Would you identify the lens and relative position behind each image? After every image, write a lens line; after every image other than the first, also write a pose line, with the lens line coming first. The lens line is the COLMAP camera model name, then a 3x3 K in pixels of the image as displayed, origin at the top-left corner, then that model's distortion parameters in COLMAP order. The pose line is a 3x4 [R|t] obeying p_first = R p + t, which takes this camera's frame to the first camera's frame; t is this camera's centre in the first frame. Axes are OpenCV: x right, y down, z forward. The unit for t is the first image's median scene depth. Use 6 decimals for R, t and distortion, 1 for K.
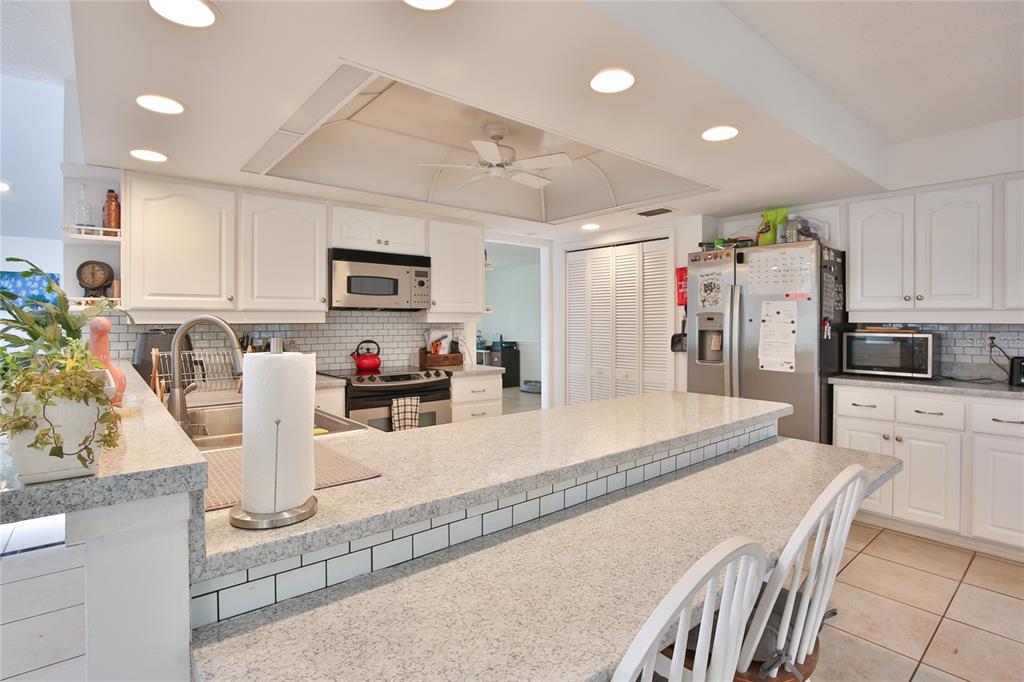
lens RADIAL K [[498.8, 0, 538.9], [0, 498.8, 317.6], [0, 0, 1]] dist [-0.022608, 0.003556]
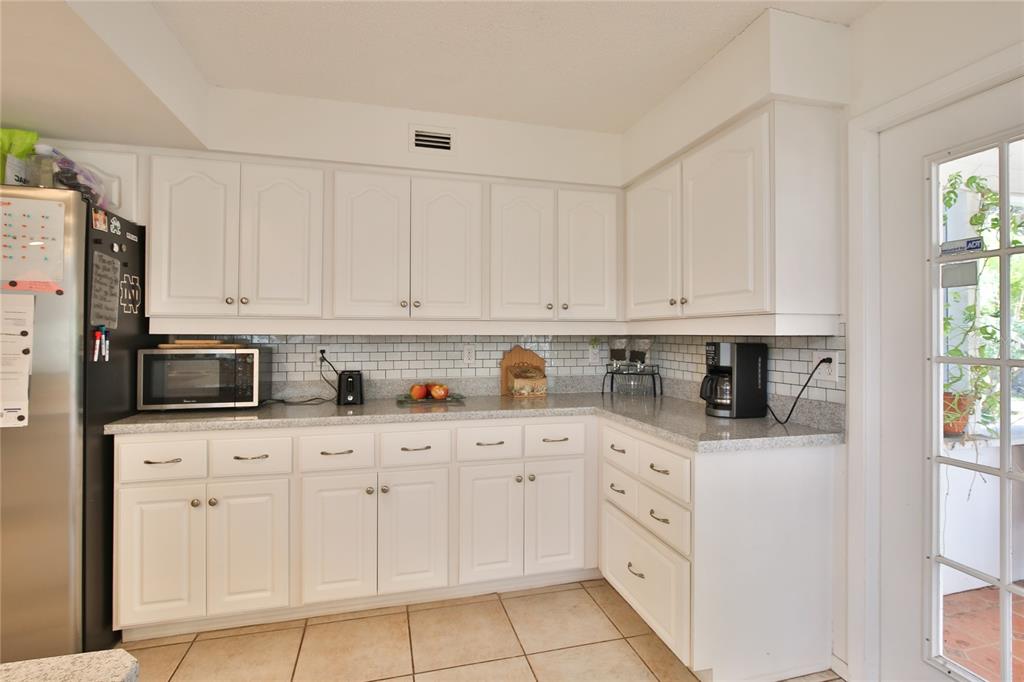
lens RADIAL K [[498.8, 0, 513.5], [0, 498.8, 332.1], [0, 0, 1]] dist [-0.022608, 0.003556]
pose [[0.451302, 0.000165, 0.892371, 0.268851], [-0.005235, 0.999983, 0.002462, 0.003288], [-0.892356, -0.005782, 0.451295, 0.277060]]
